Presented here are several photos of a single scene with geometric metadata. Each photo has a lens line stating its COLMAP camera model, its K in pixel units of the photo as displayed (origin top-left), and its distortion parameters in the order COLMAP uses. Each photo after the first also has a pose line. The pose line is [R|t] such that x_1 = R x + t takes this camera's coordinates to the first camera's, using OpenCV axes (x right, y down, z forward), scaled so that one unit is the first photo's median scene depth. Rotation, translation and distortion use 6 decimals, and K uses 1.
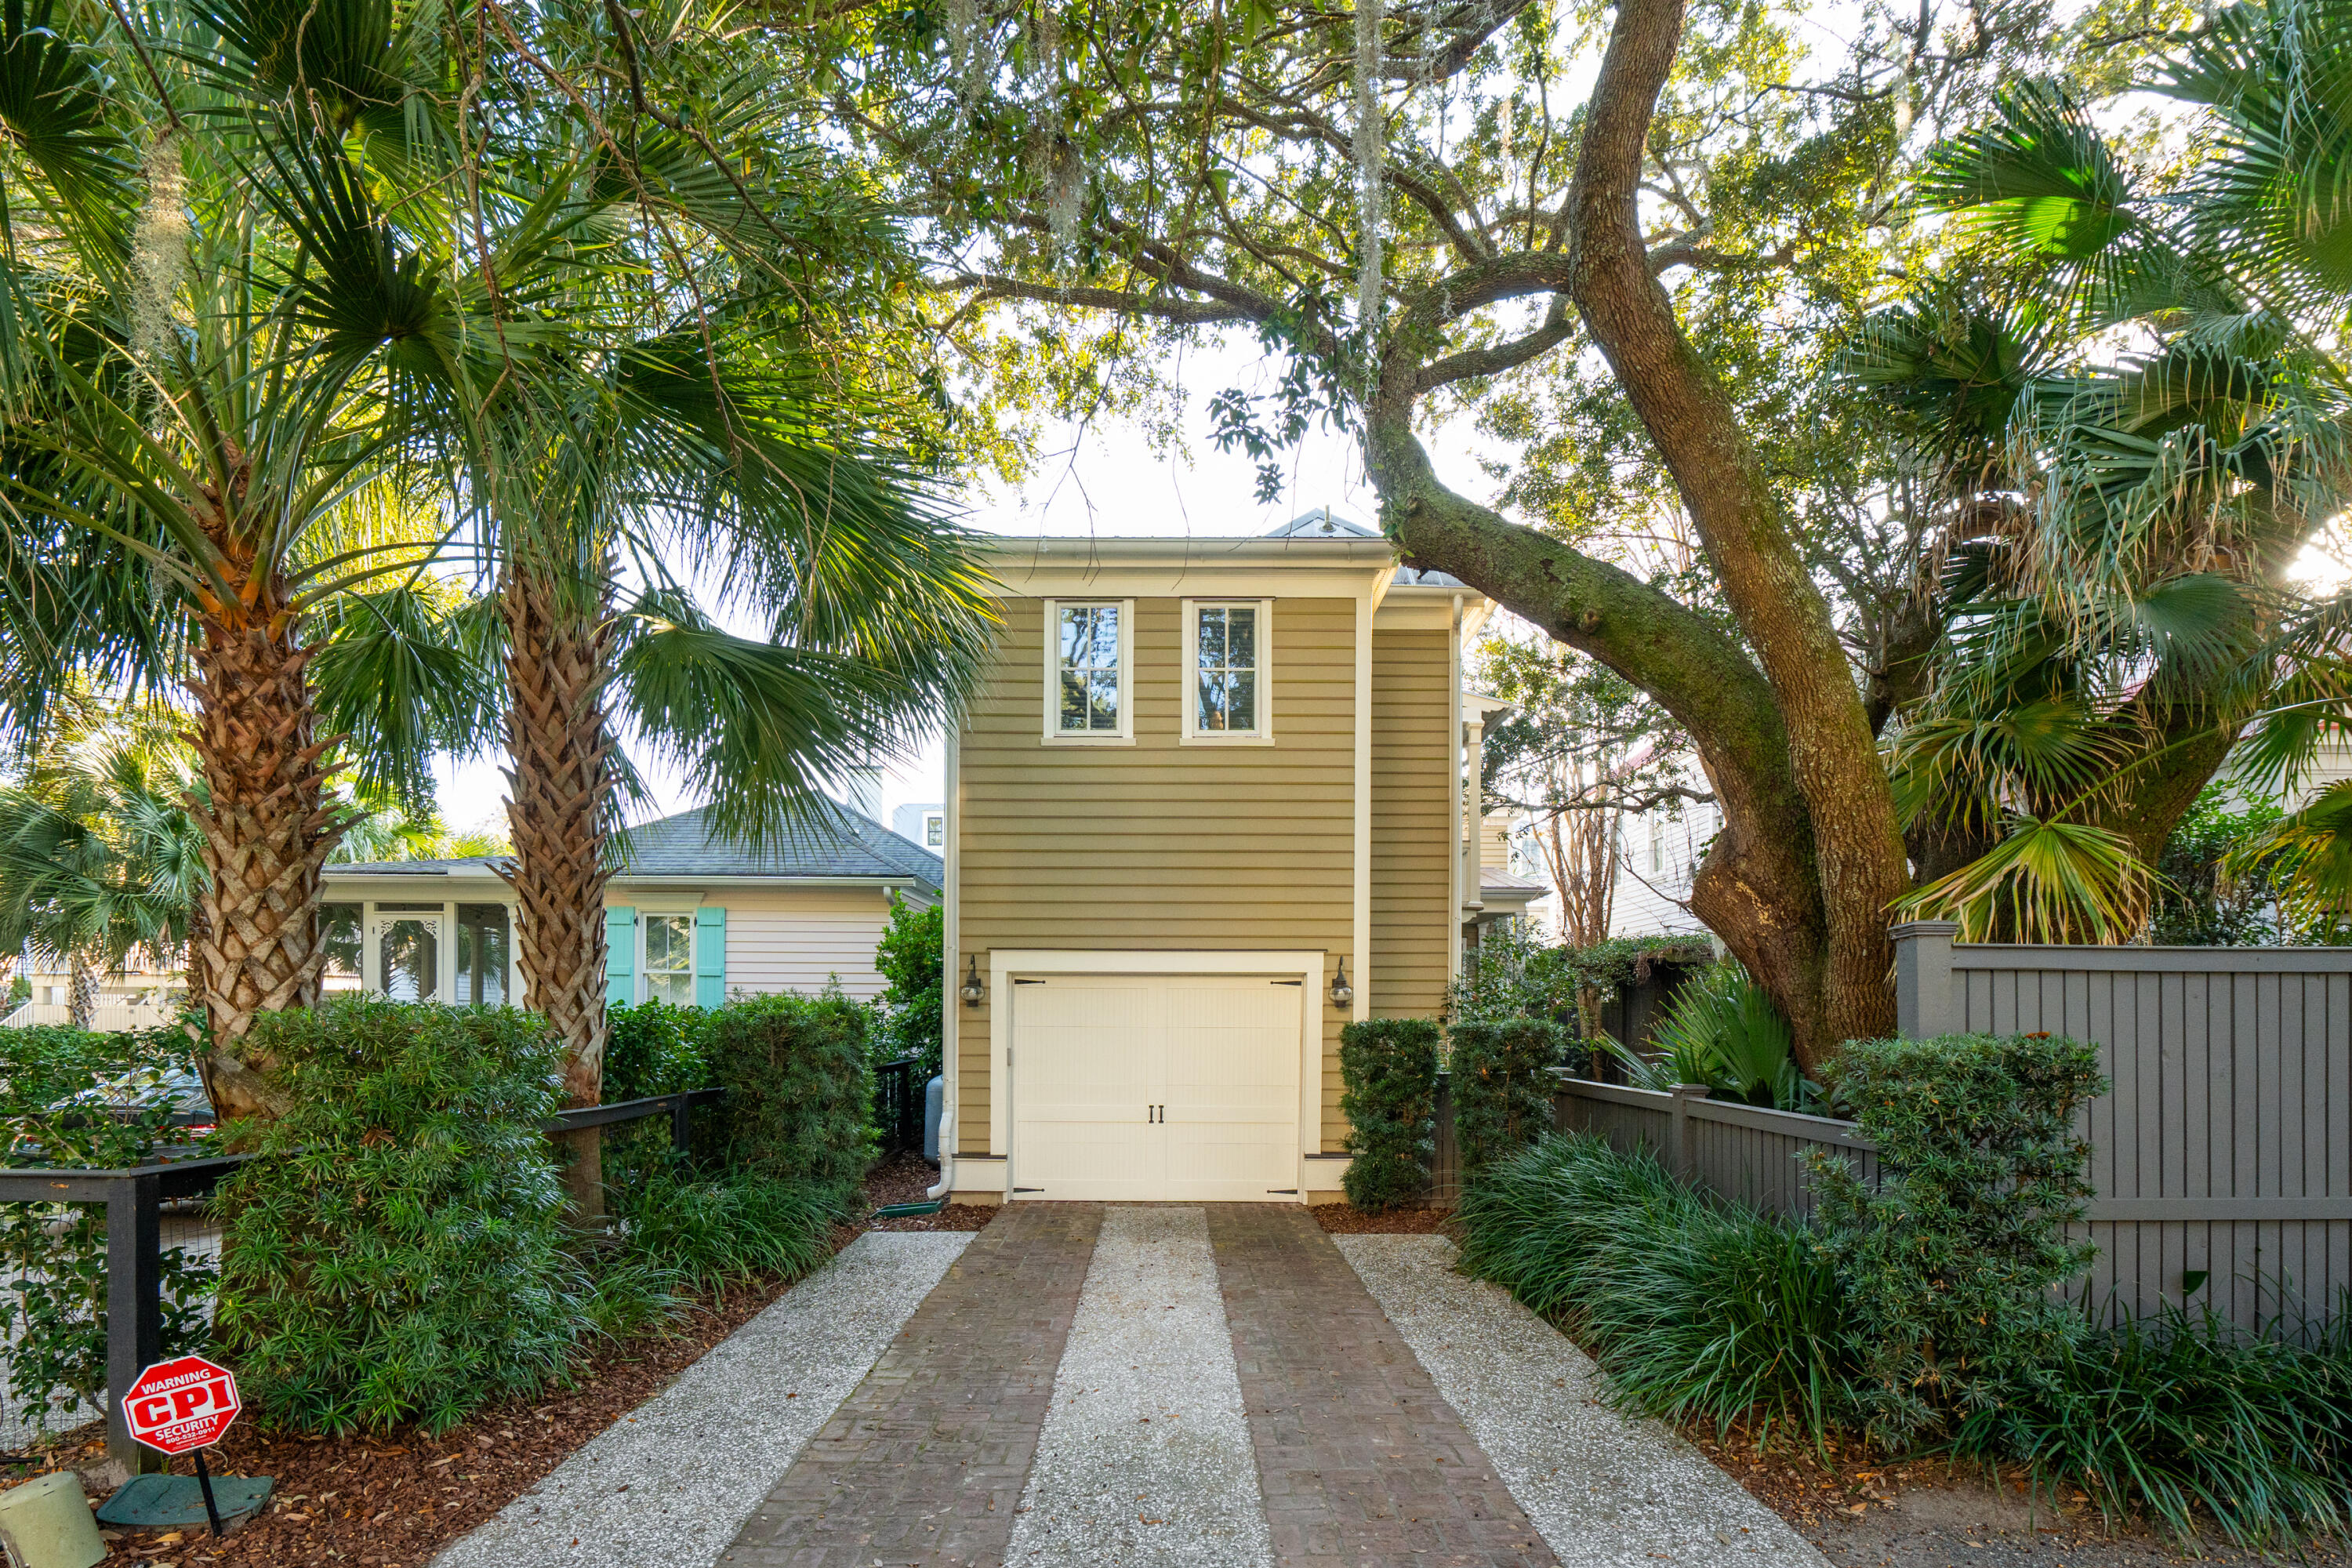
lens RADIAL K [[1069.6, 0, 1176.0], [0, 1069.6, 784.0], [0, 0, 1]] dist [-0.003494, -0.000403]
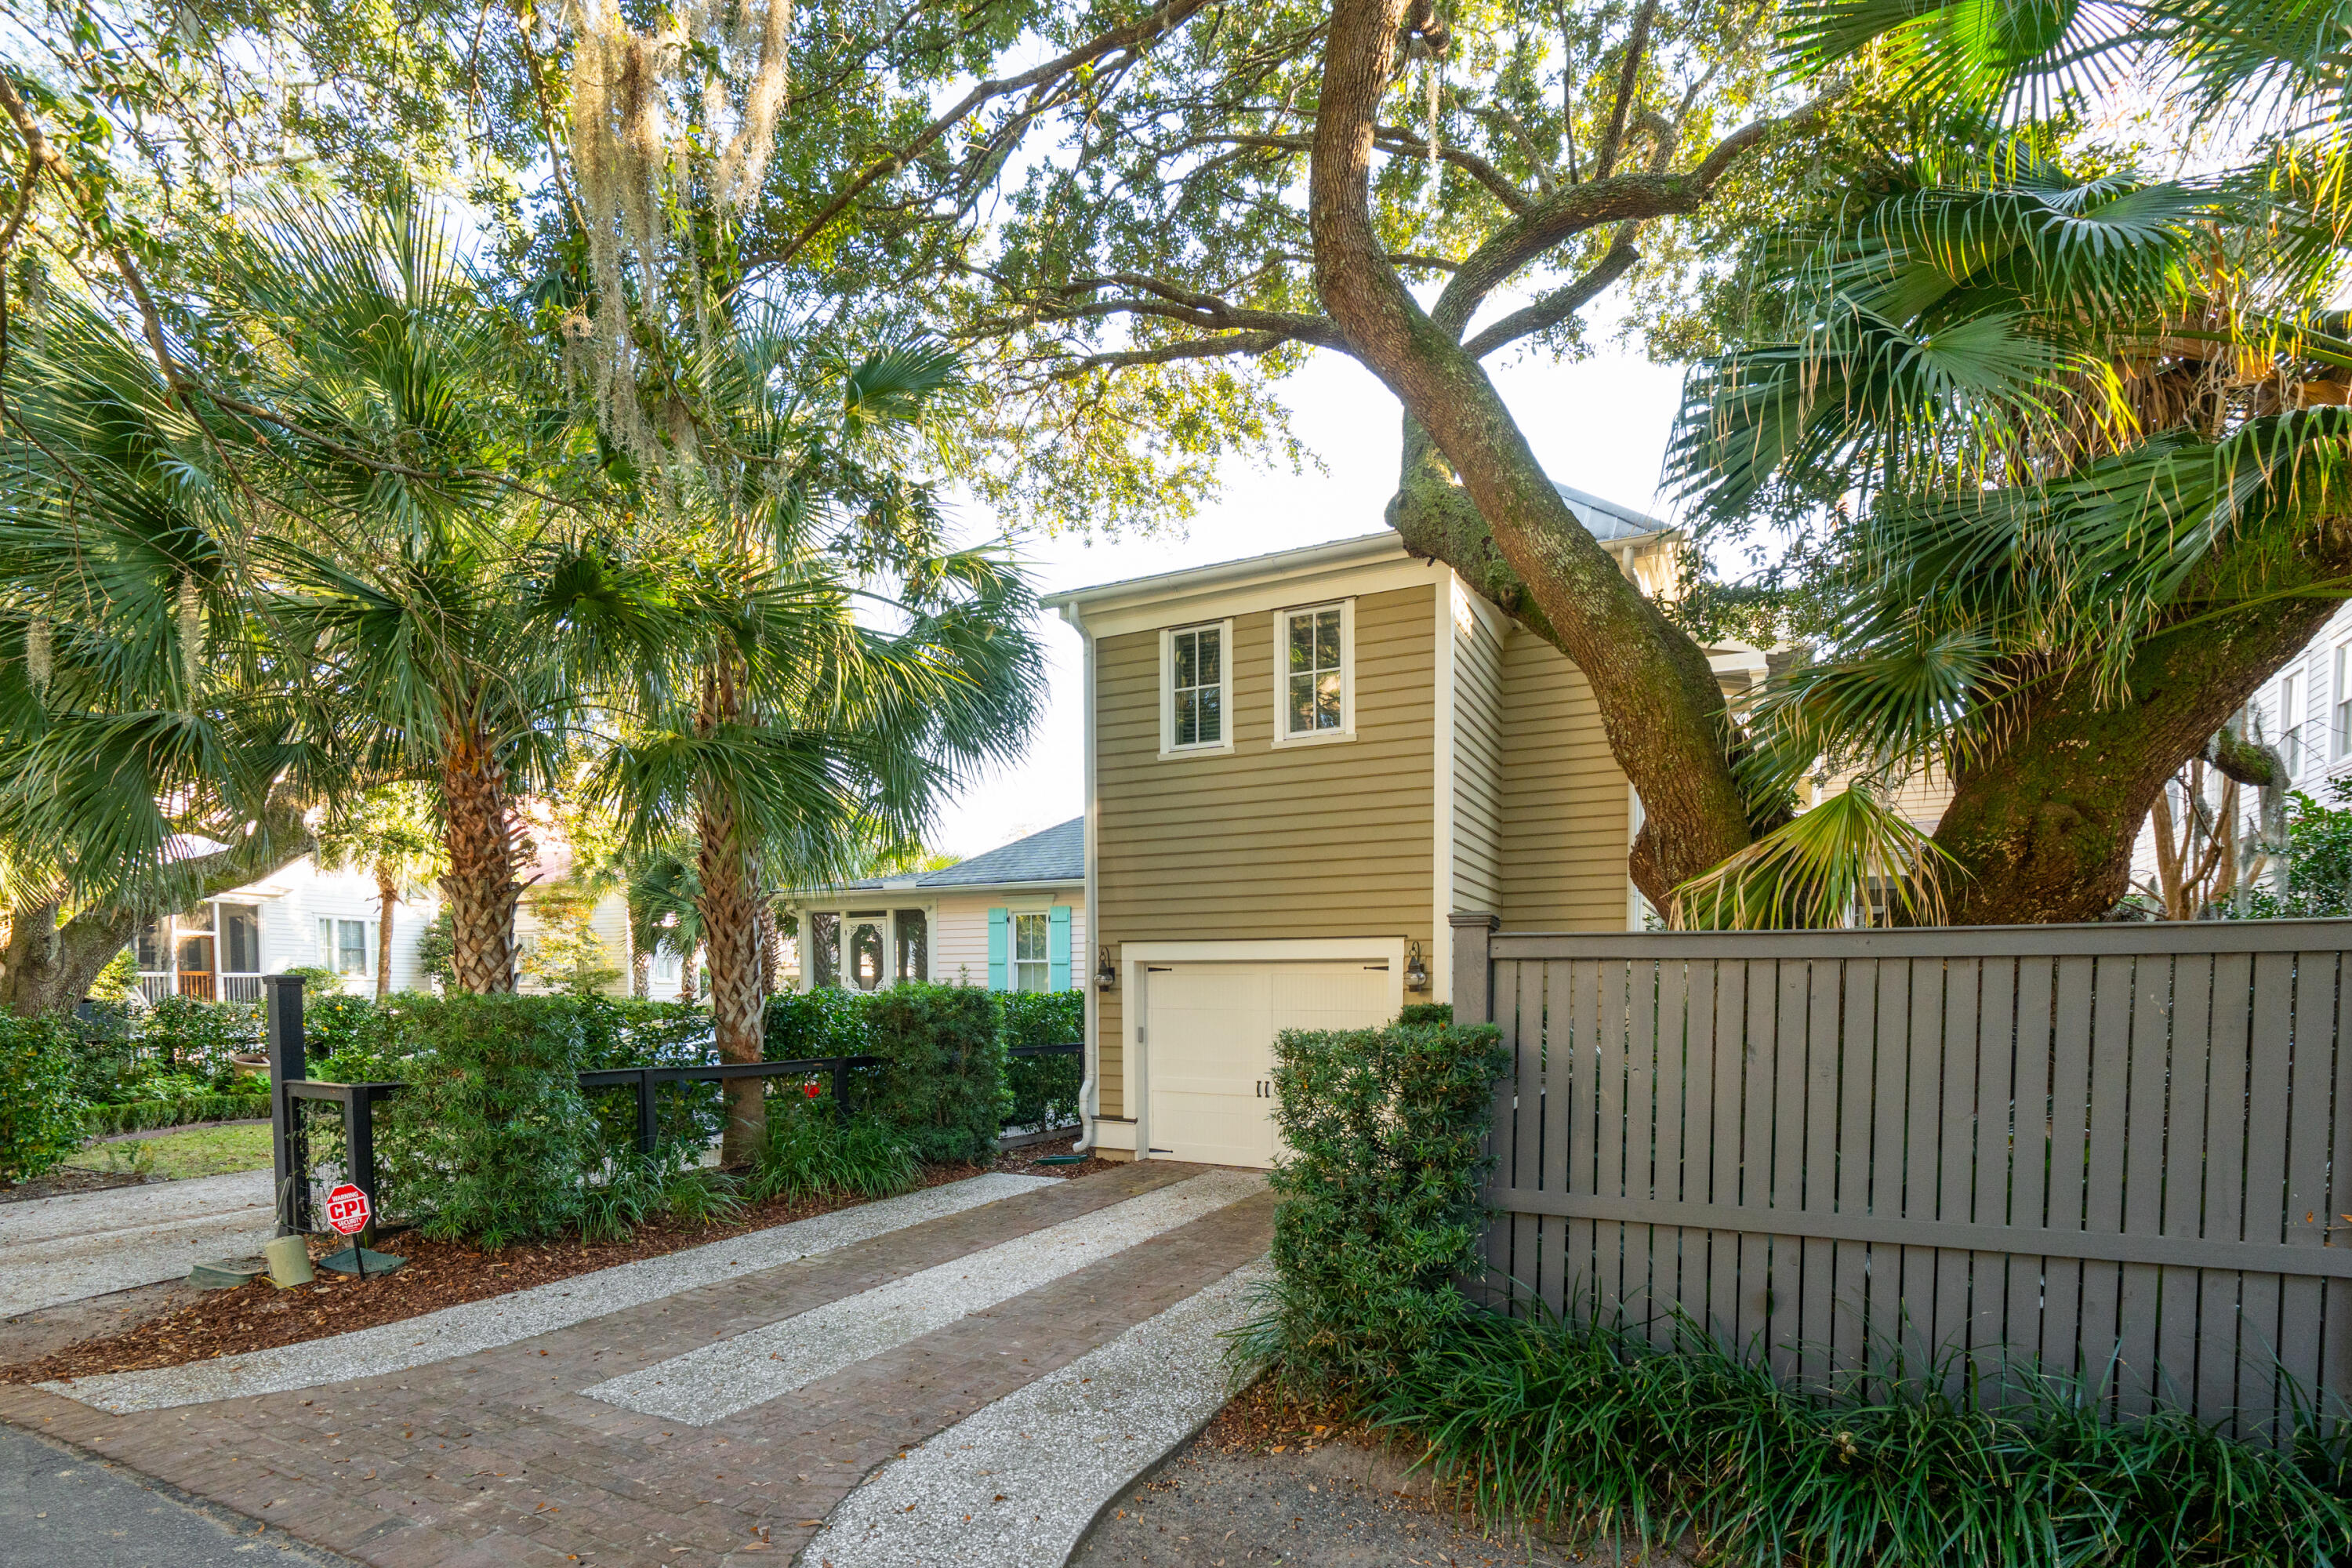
lens RADIAL K [[1067.8, 0, 1181.8], [0, 1067.8, 775.5], [0, 0, 1]] dist [-0.004336, 0.000673]
pose [[0.898020, -0.088601, -0.430942, 0.416861], [0.092922, 0.995612, -0.011059, -0.006424], [0.430031, -0.030113, 0.902312, -0.011690]]
